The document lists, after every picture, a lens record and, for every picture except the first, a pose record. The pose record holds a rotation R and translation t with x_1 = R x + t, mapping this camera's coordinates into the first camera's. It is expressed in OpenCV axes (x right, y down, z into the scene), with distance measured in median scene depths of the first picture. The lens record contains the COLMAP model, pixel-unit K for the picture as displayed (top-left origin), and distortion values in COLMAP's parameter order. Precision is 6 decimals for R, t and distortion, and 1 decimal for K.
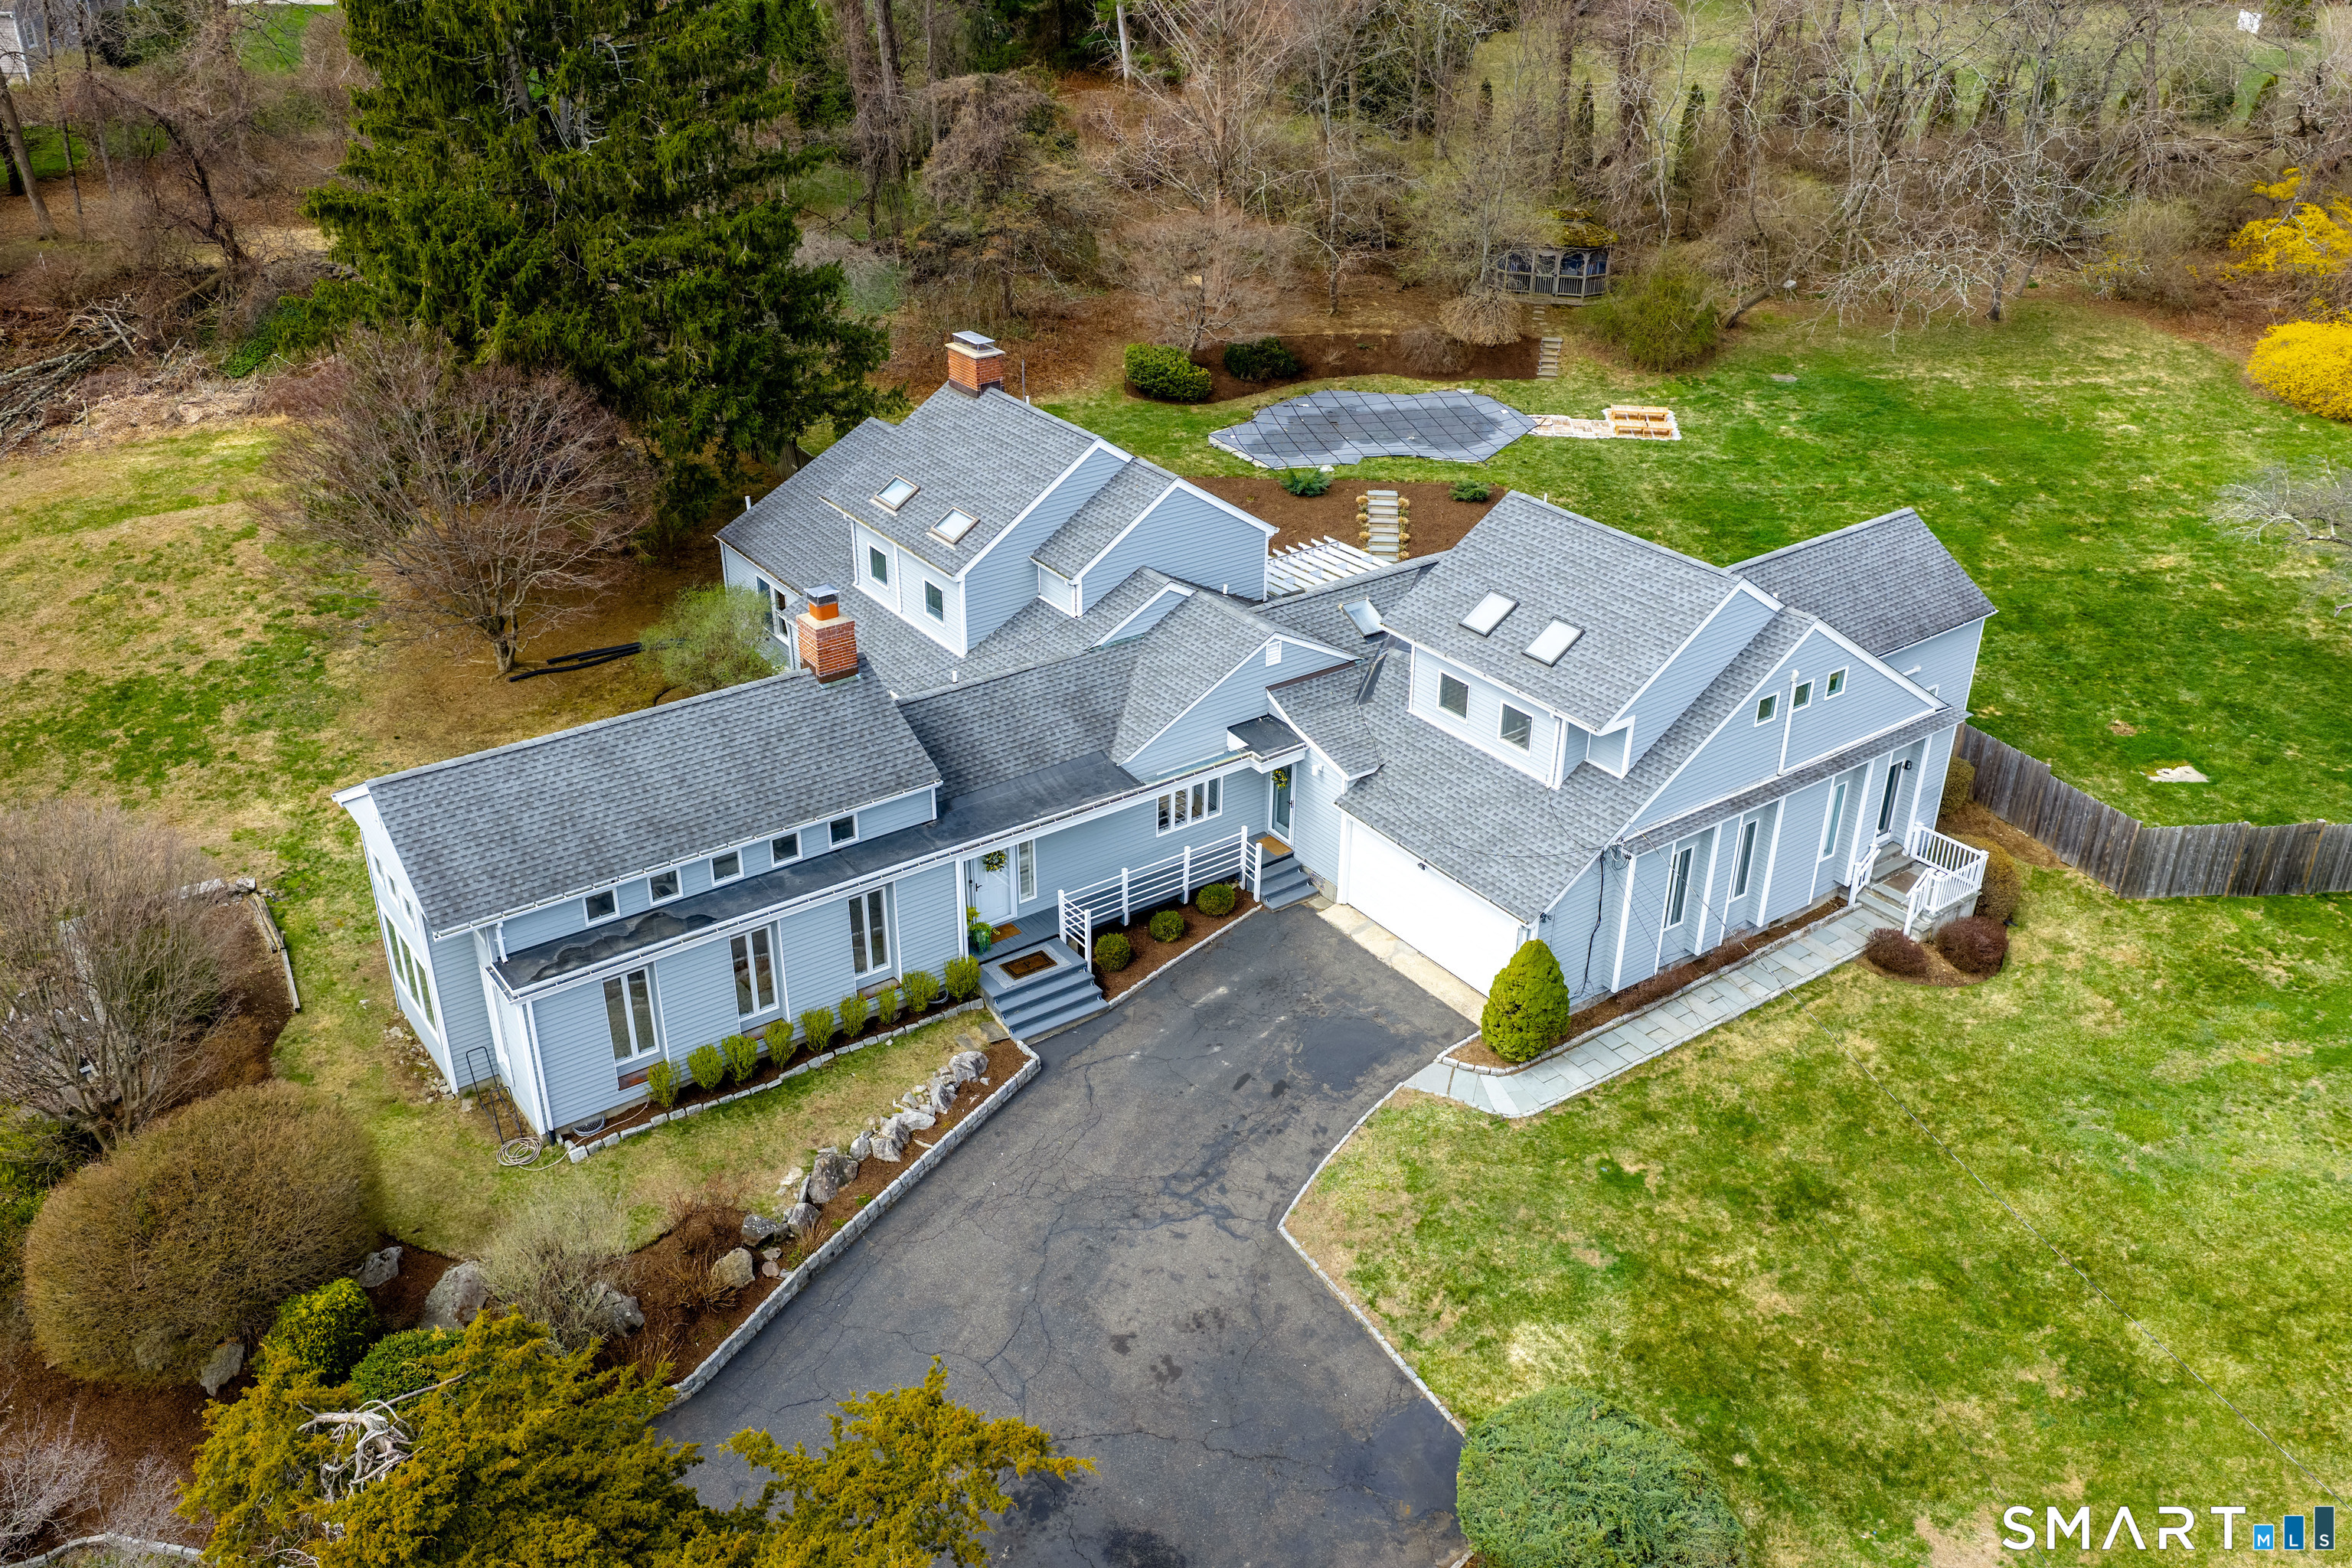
lens RADIAL K [[1900.4, 0, 1176.0], [0, 1900.4, 784.0], [0, 0, 1]] dist [0.000630, 0.003561]
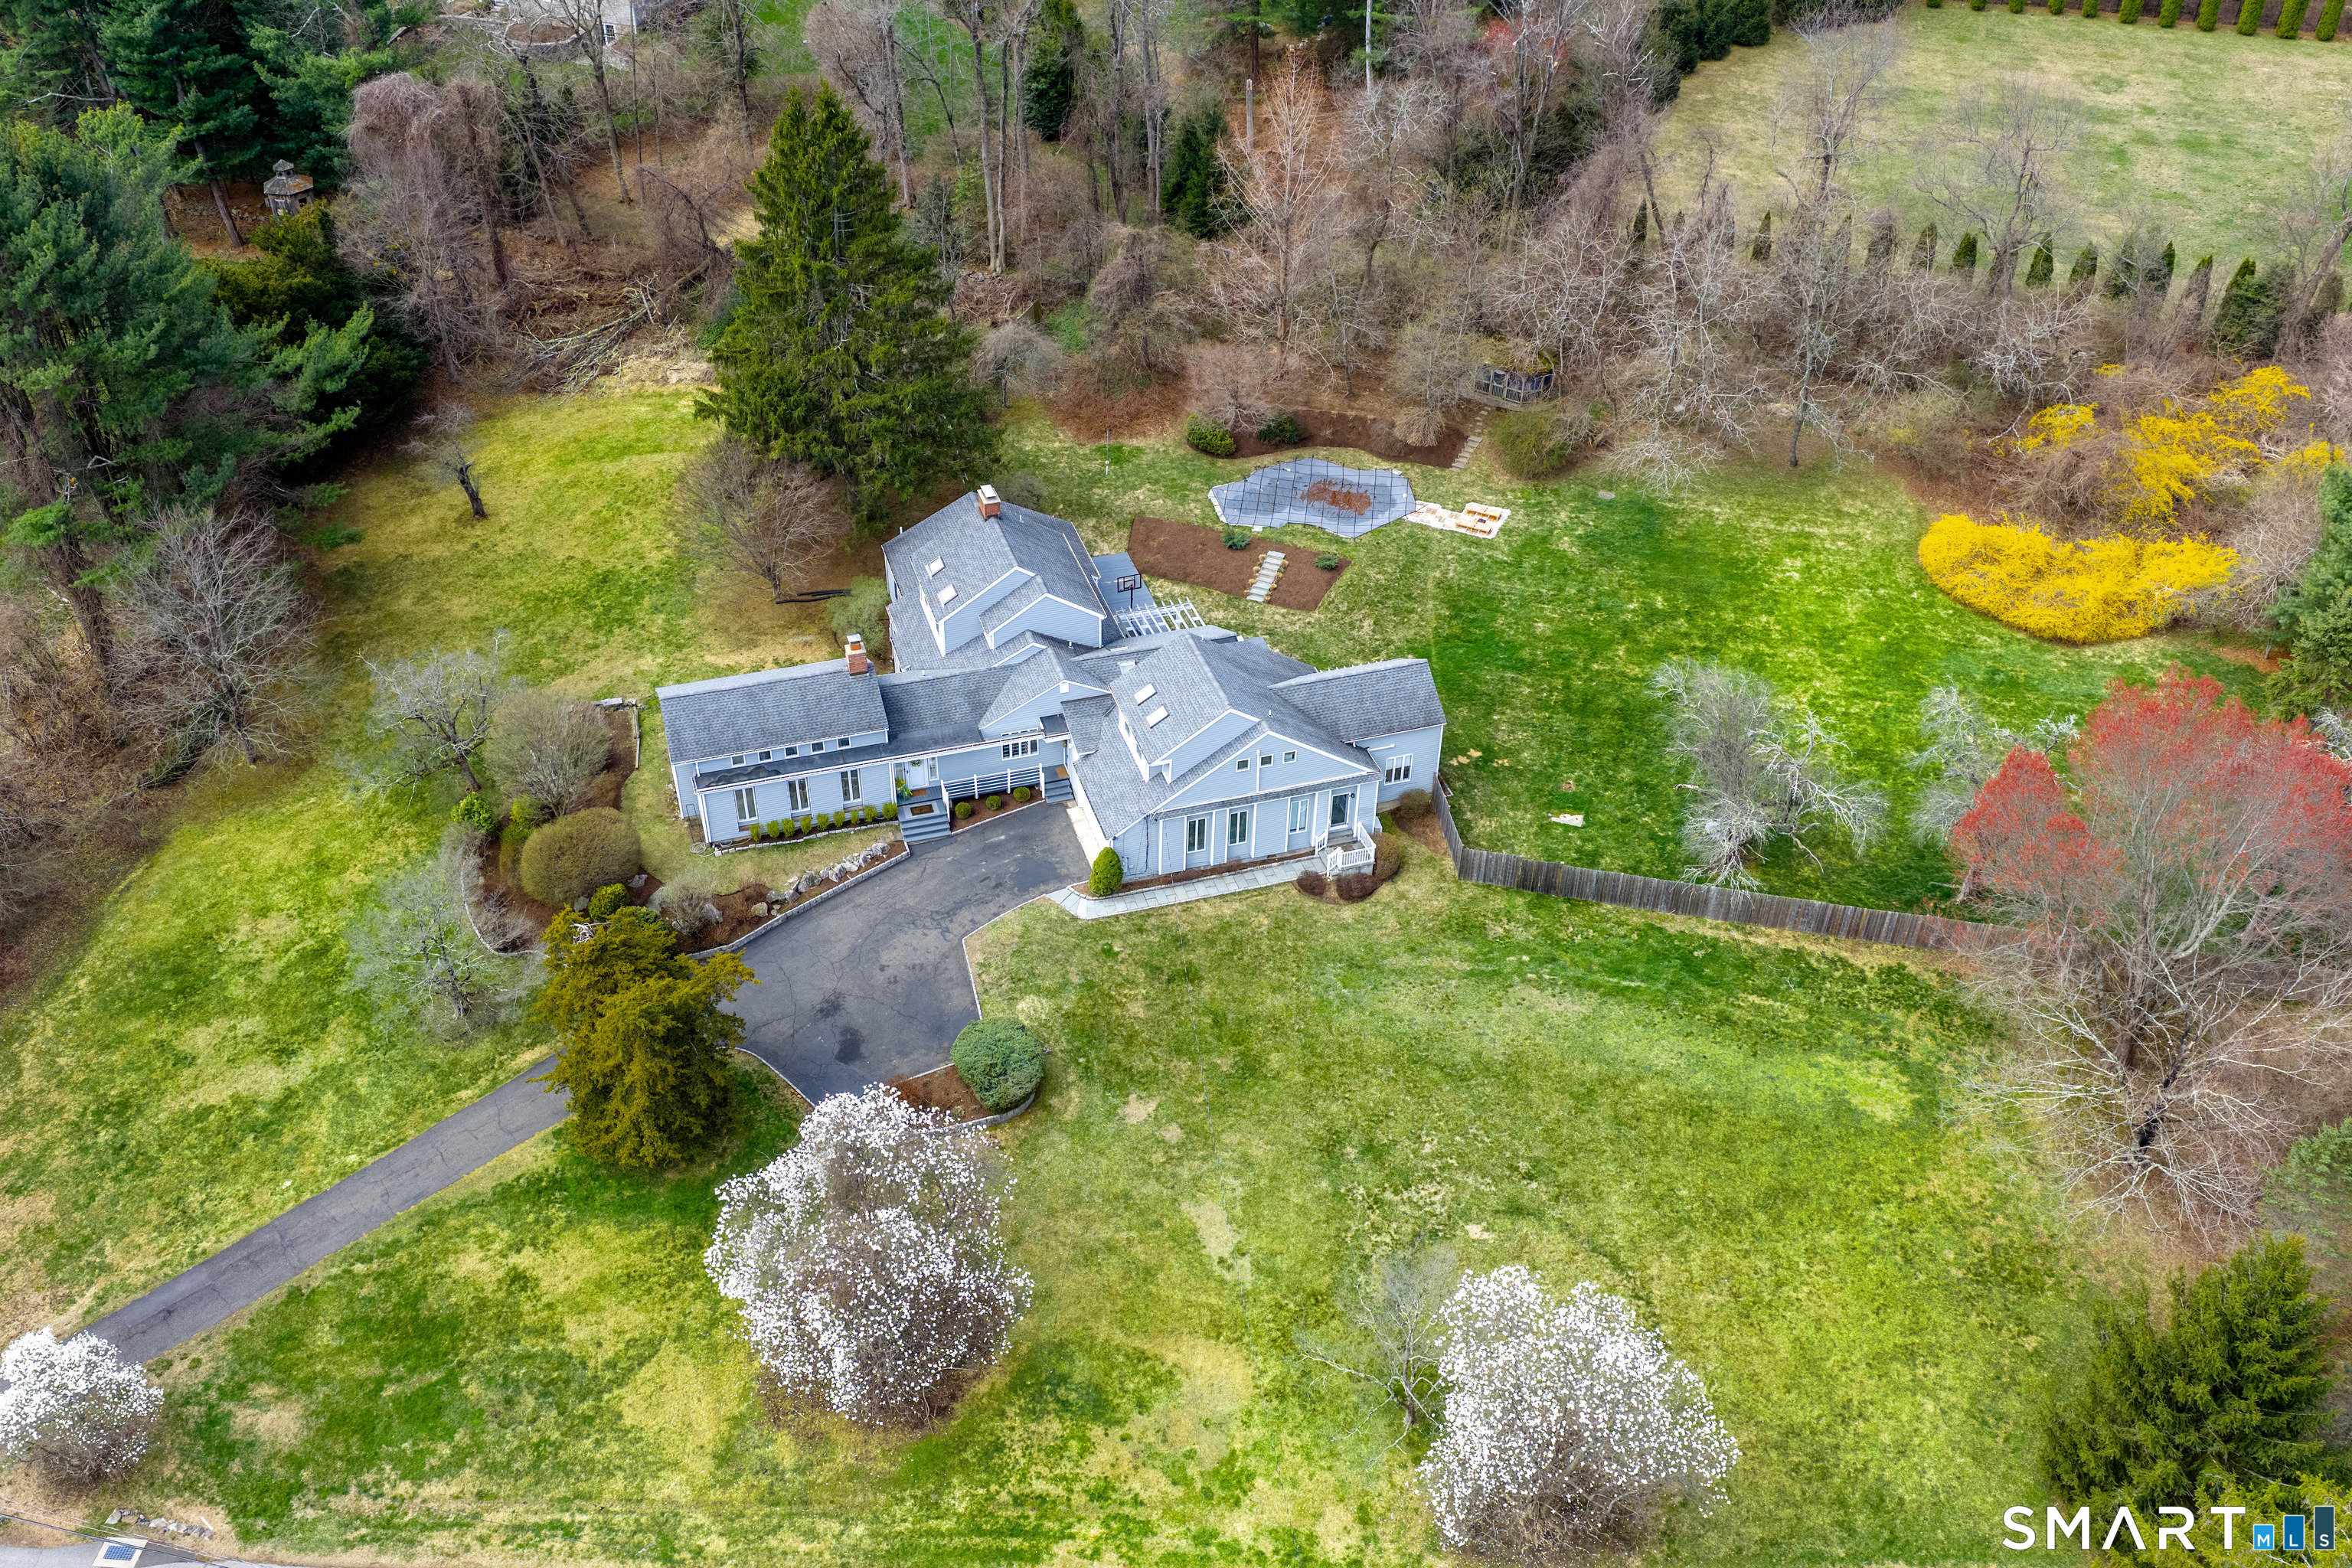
lens RADIAL K [[1965.0, 0, 1176.0], [0, 1965.0, 784.0], [0, 0, 1]] dist [0.027271, -0.044274]
pose [[0.949820, 0.197997, -0.242155, 0.797700], [-0.155208, 0.970460, 0.184709, -0.429439], [0.271573, -0.137856, 0.952493, -1.200235]]
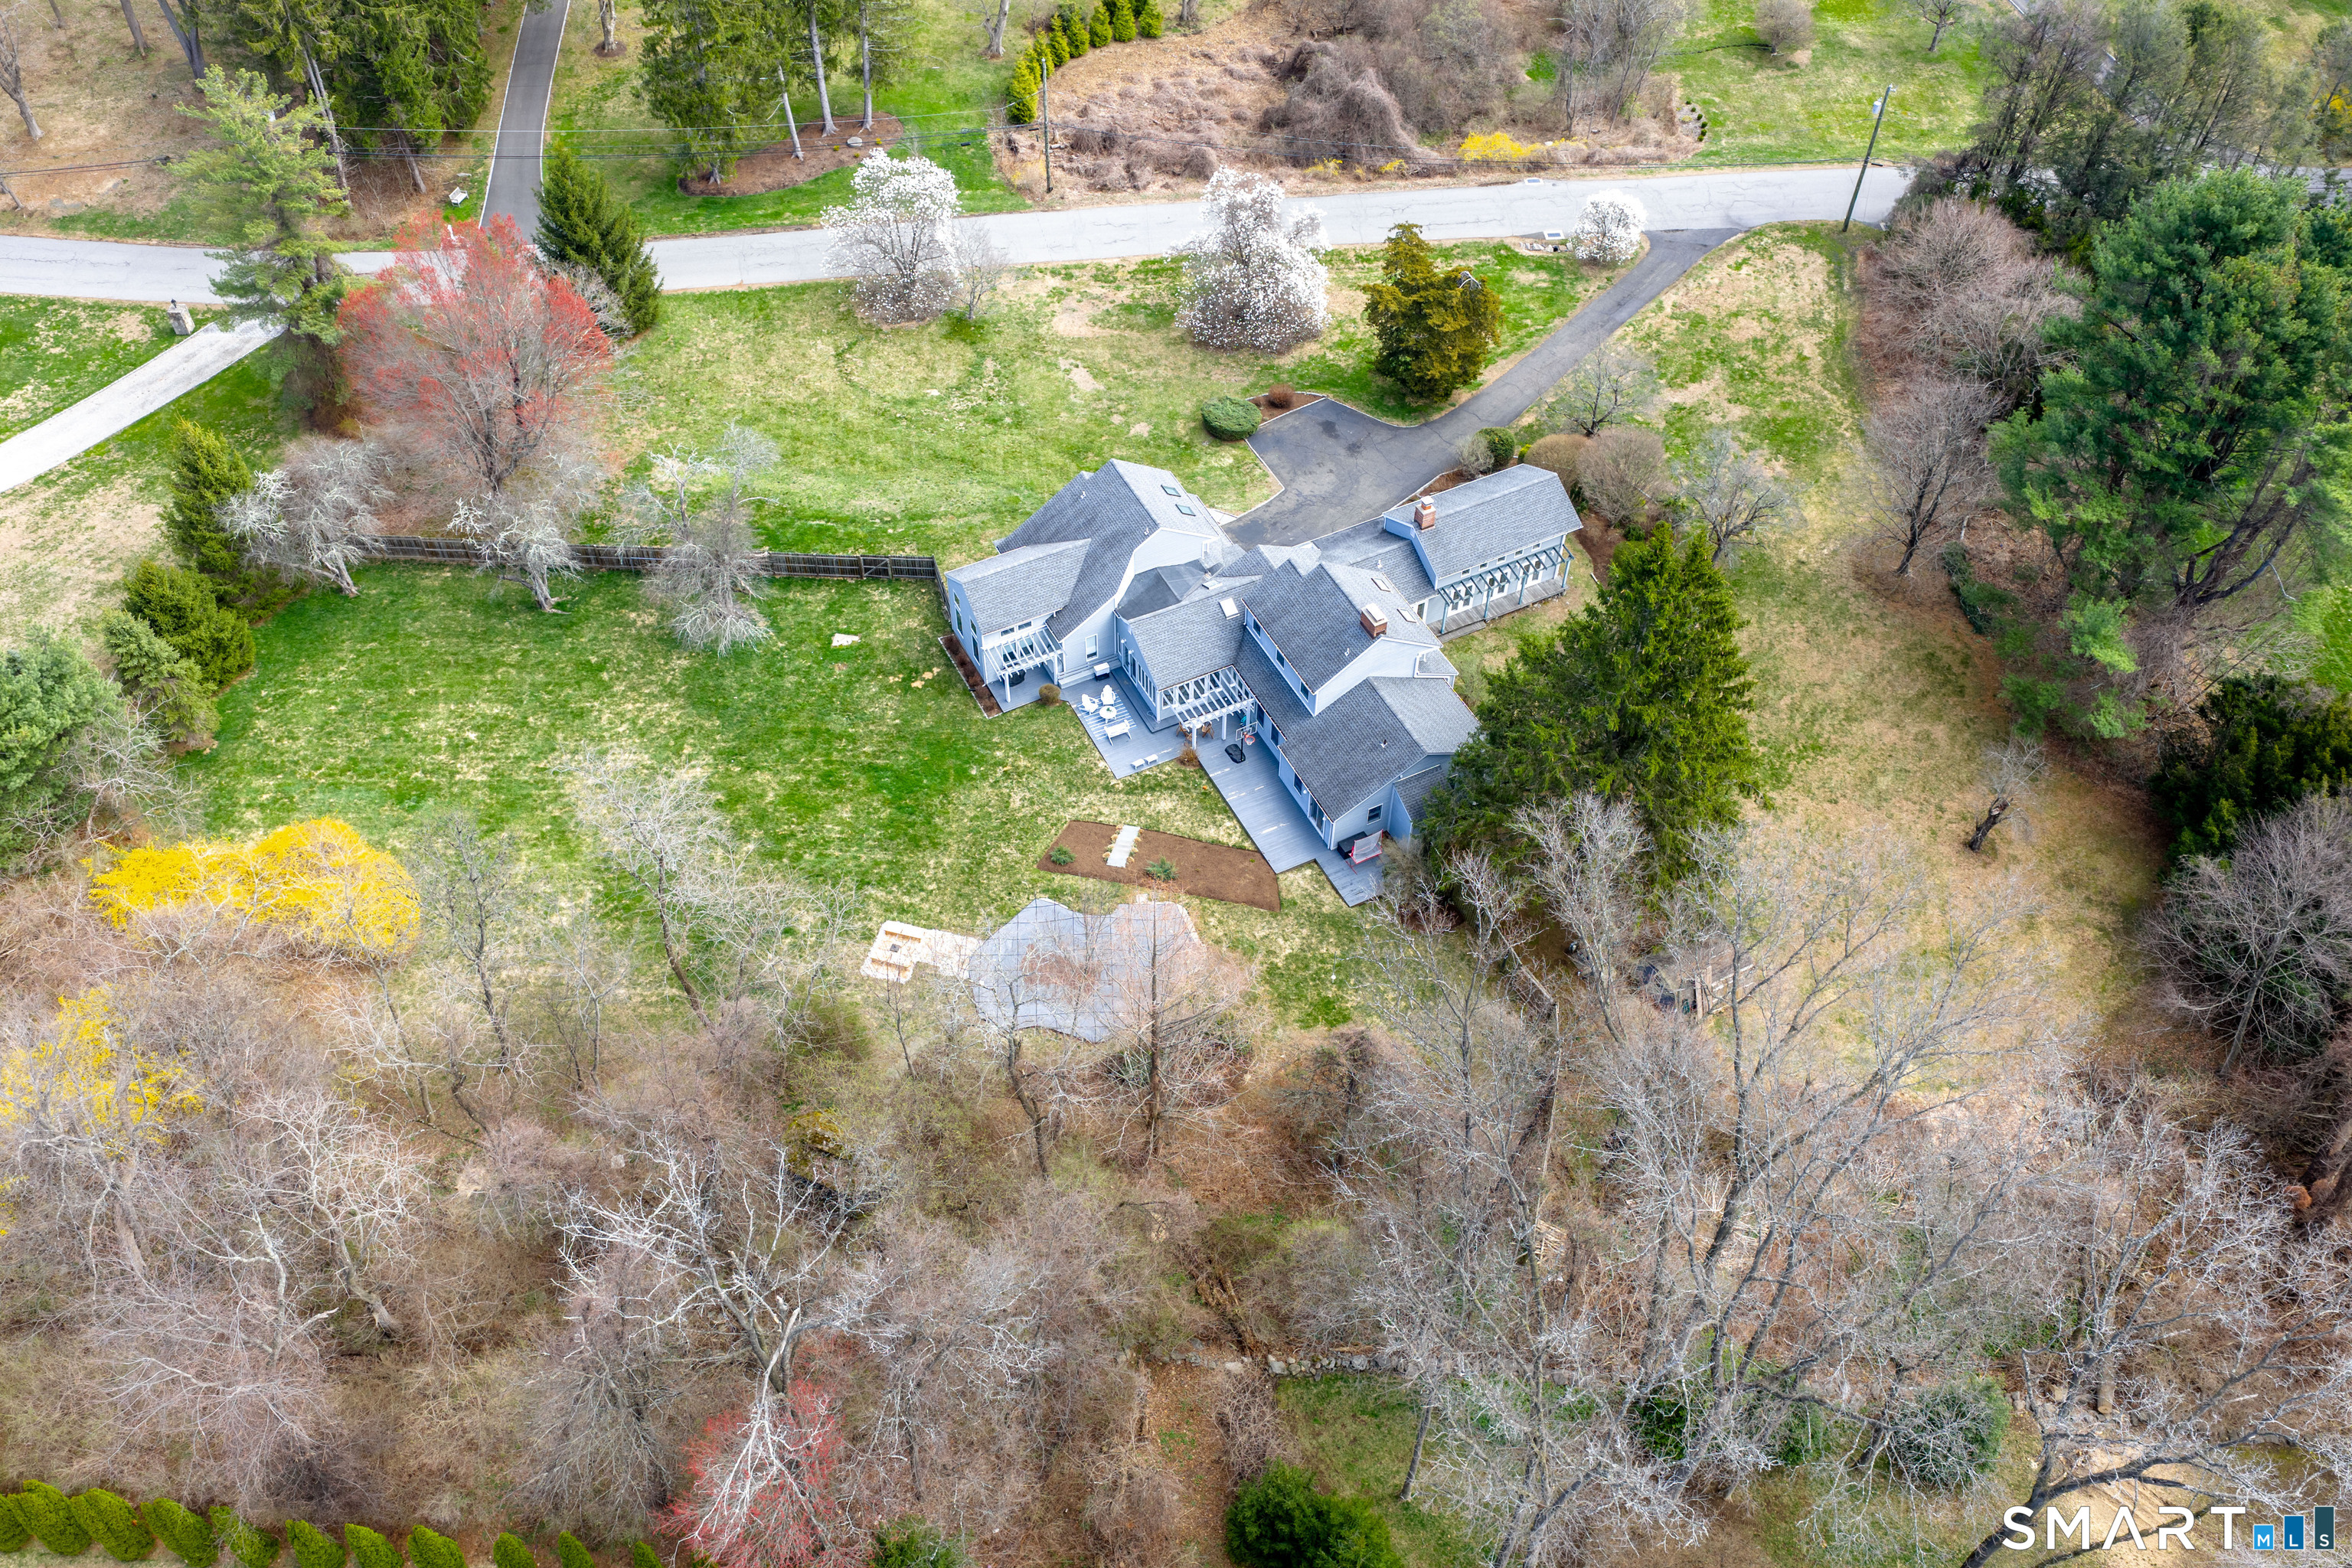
lens RADIAL K [[1965.0, 0, 1176.0], [0, 1965.0, 784.0], [0, 0, 1]] dist [0.027271, -0.044274]
pose [[-0.987789, -0.126706, 0.090651, -0.135784], [0.063761, 0.202115, 0.977284, -2.907202], [-0.142150, 0.971131, -0.191568, 2.012712]]
